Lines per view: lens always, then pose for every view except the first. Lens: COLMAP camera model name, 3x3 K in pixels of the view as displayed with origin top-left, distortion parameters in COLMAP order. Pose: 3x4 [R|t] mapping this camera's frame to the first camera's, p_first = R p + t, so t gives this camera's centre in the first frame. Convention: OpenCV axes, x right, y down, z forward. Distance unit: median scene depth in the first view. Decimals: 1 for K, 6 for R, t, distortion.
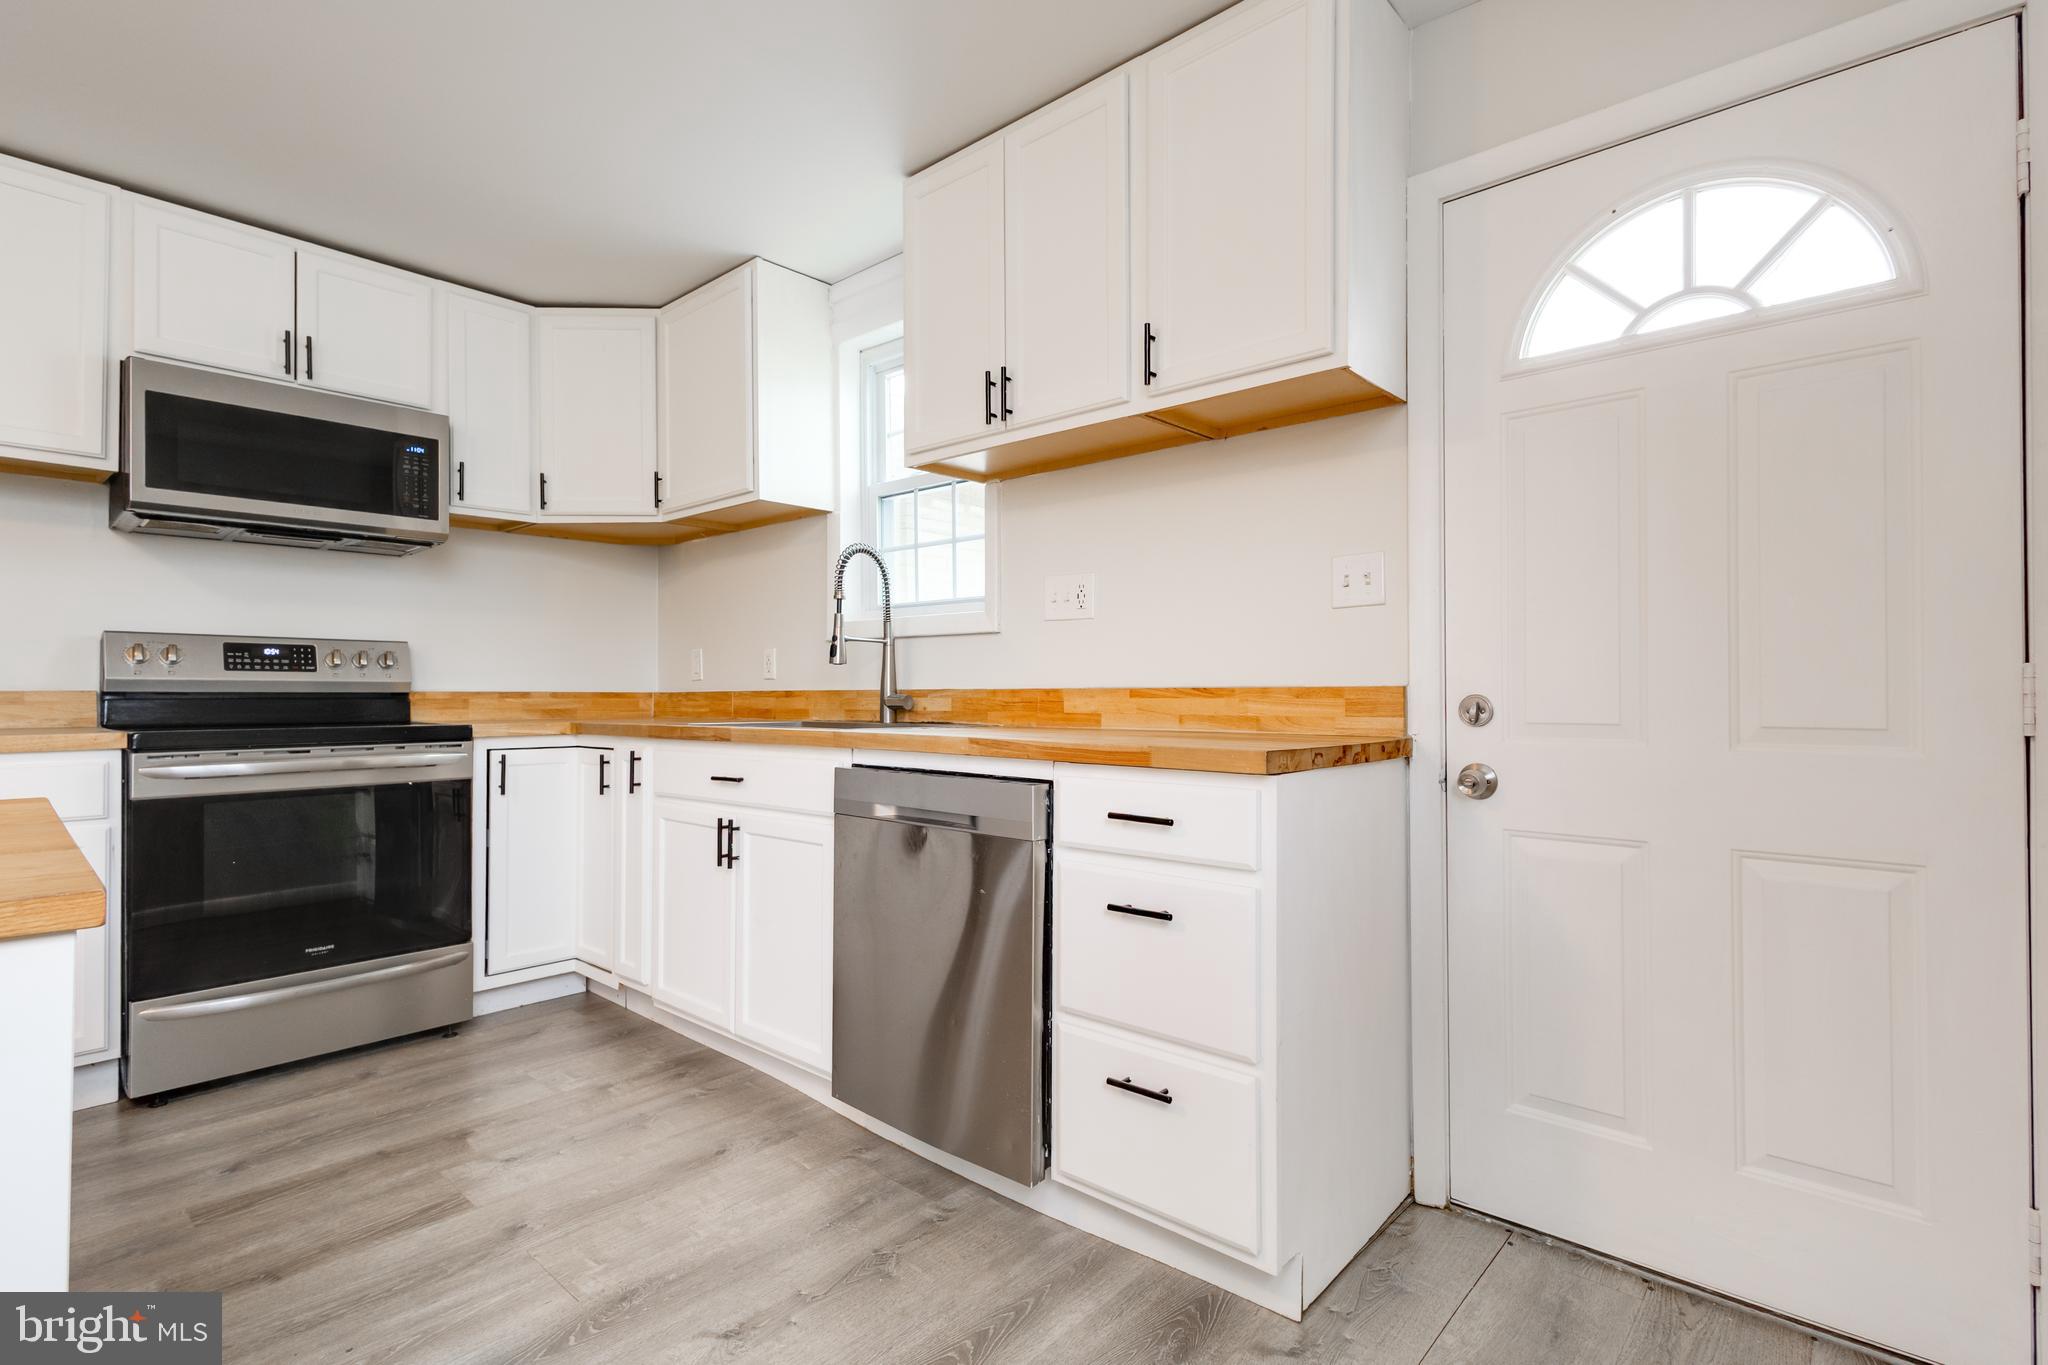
lens RADIAL K [[960.2, 0, 1040.9], [0, 960.2, 683.8], [0, 0, 1]] dist [0.007895, 0.001073]
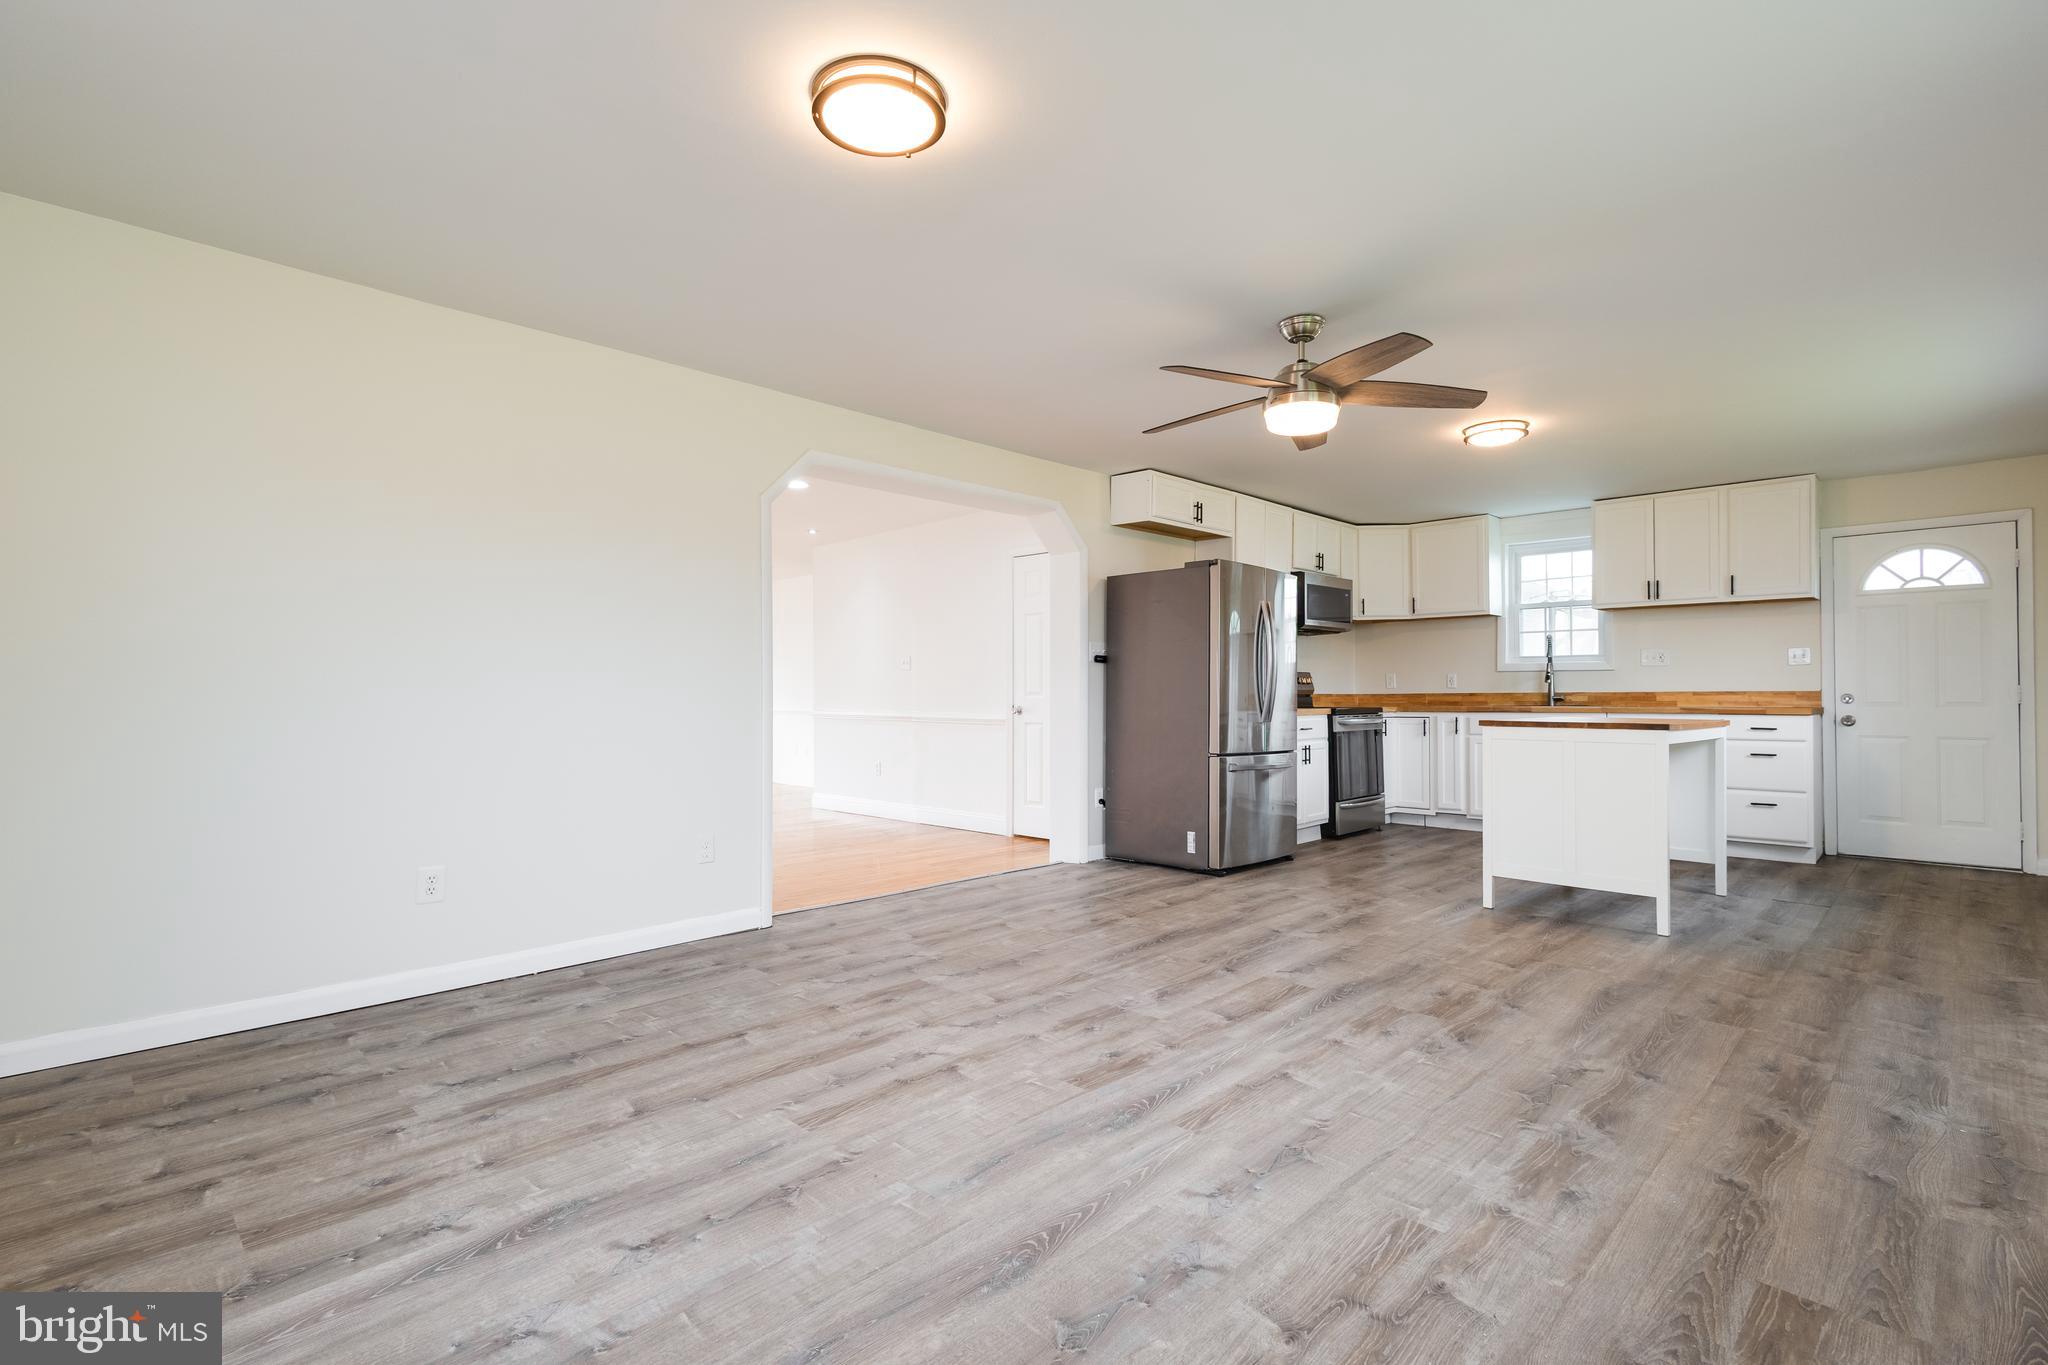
lens RADIAL K [[939.2, 0, 1064.3], [0, 939.2, 684.1], [0, 0, 1]] dist [0.009095, -0.000268]
pose [[0.998892, -0.004140, -0.046877, -1.541904], [0.004105, 0.999991, -0.000836, -0.021738], [0.046881, 0.000643, 0.998900, -1.742393]]
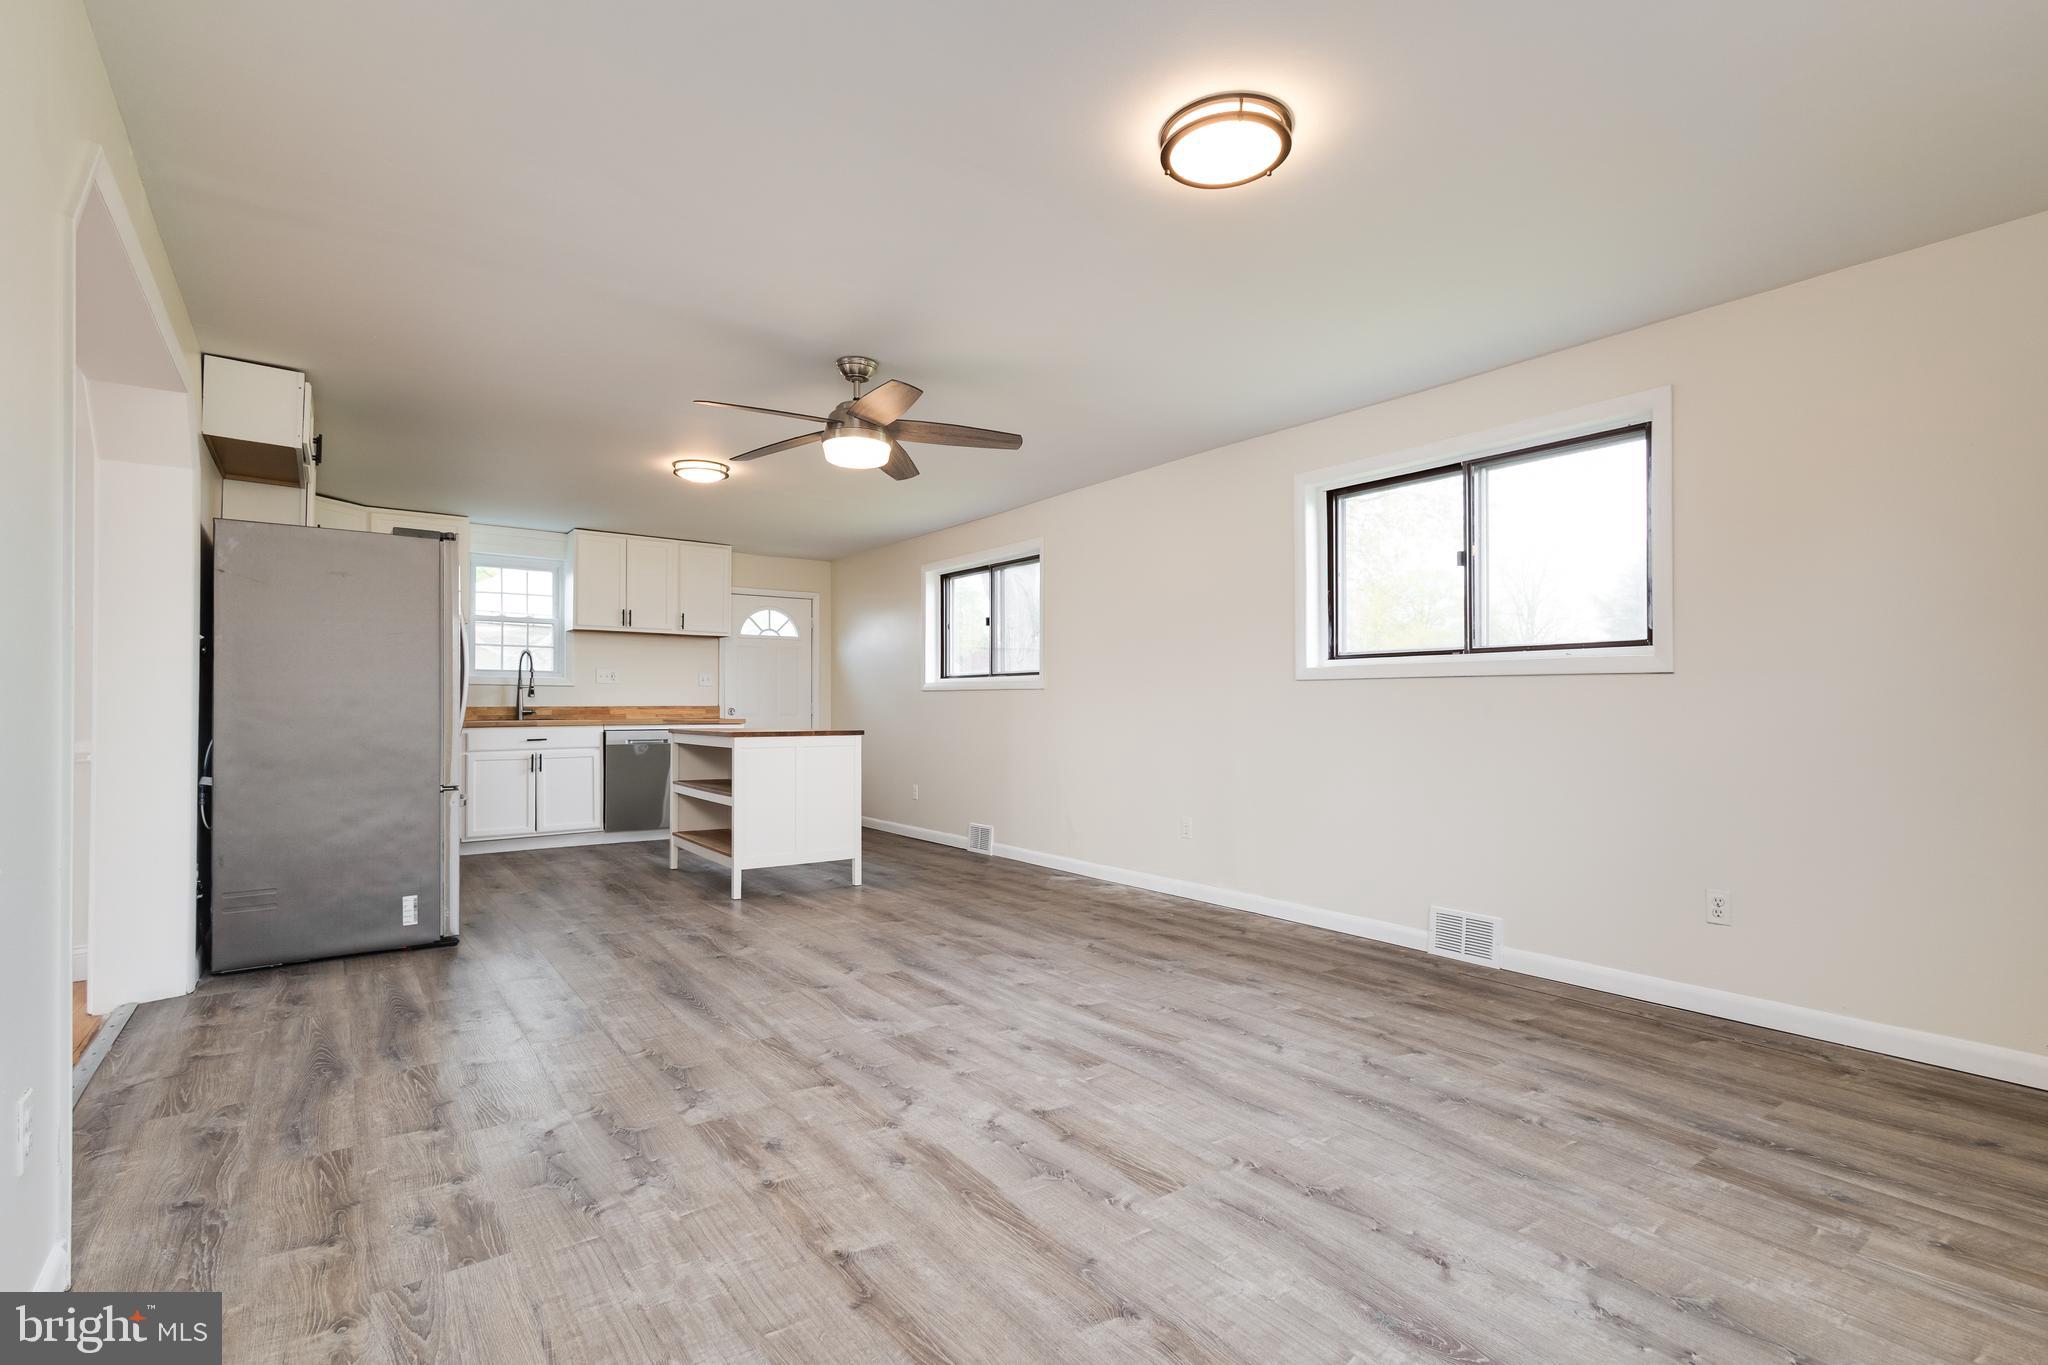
lens RADIAL K [[939.2, 0, 973.4], [0, 939.2, 687.8], [0, 0, 1]] dist [0.009095, -0.000268]
pose [[0.250962, 0.016523, 0.967856, -2.663591], [-0.009126, 0.999850, -0.014703, -0.021031], [-0.967954, -0.005143, 0.251075, -0.896605]]
